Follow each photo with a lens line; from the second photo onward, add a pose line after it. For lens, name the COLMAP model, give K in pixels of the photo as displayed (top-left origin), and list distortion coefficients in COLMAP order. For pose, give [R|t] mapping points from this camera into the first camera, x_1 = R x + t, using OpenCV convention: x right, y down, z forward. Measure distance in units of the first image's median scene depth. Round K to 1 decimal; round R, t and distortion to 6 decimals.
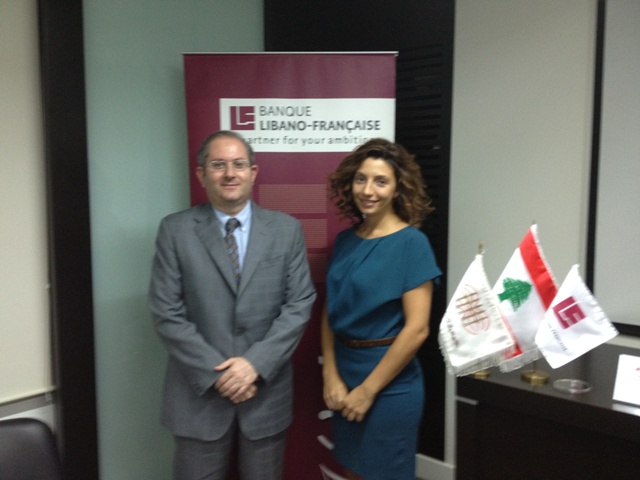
lens RADIAL K [[594.9, 0, 320.0], [0, 594.9, 240.0], [0, 0, 1]] dist [0.160141, -0.424266]
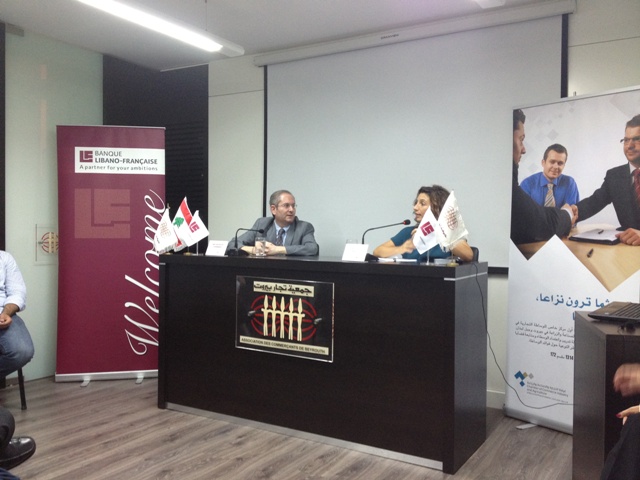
lens RADIAL K [[594.9, 0, 320.0], [0, 594.9, 240.0], [0, 0, 1]] dist [0.160141, -0.424266]
pose [[0.988156, 0.003048, 0.153423, 0.341710], [0.008207, 0.997322, -0.072676, 0.235588], [-0.153233, 0.073074, 0.985484, -1.123094]]
